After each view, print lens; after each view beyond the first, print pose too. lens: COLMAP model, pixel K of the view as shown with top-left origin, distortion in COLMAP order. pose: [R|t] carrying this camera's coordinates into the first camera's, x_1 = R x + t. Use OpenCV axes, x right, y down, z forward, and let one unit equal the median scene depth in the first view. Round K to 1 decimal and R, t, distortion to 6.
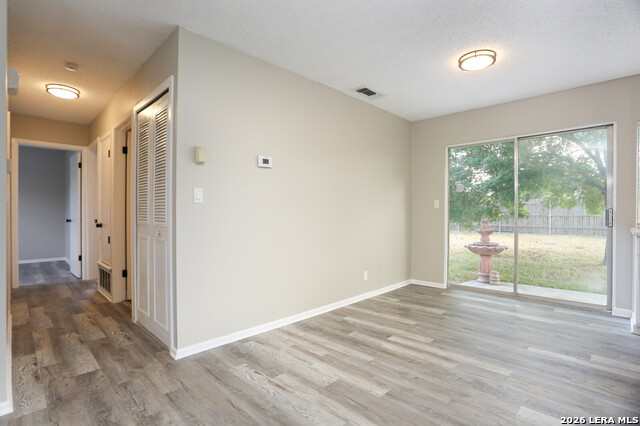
lens RADIAL K [[315.0, 0, 317.6], [0, 315.0, 213.2], [0, 0, 1]] dist [-0.068915, 0.030107]
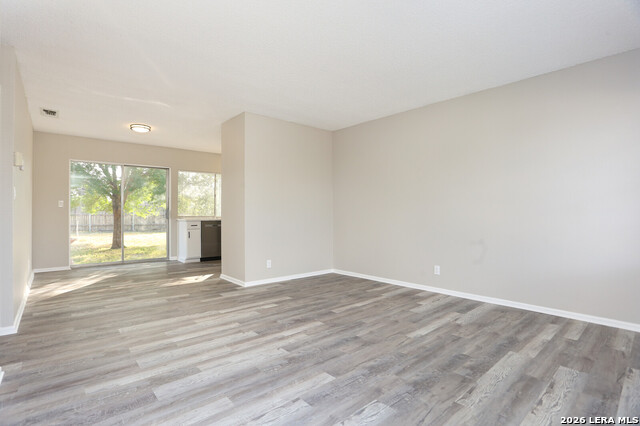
lens RADIAL K [[315.0, 0, 317.6], [0, 315.0, 213.2], [0, 0, 1]] dist [-0.068915, 0.030107]
pose [[0.077099, -0.000990, 0.997023, -1.549660], [0.001319, 0.999999, 0.000891, 0.015754], [-0.997023, 0.001247, 0.077100, -0.251159]]
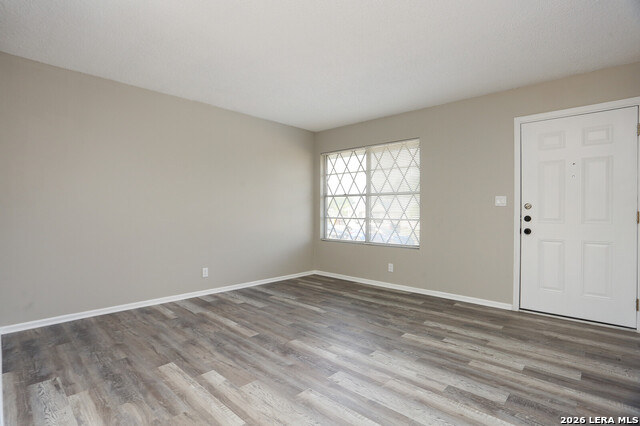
lens RADIAL K [[315.0, 0, 317.6], [0, 315.0, 213.2], [0, 0, 1]] dist [-0.068915, 0.030107]
pose [[-0.999822, -0.008409, -0.016878, -0.271713], [-0.008466, 0.999959, 0.003343, -0.001649], [0.016850, 0.003485, -0.999852, 1.027356]]
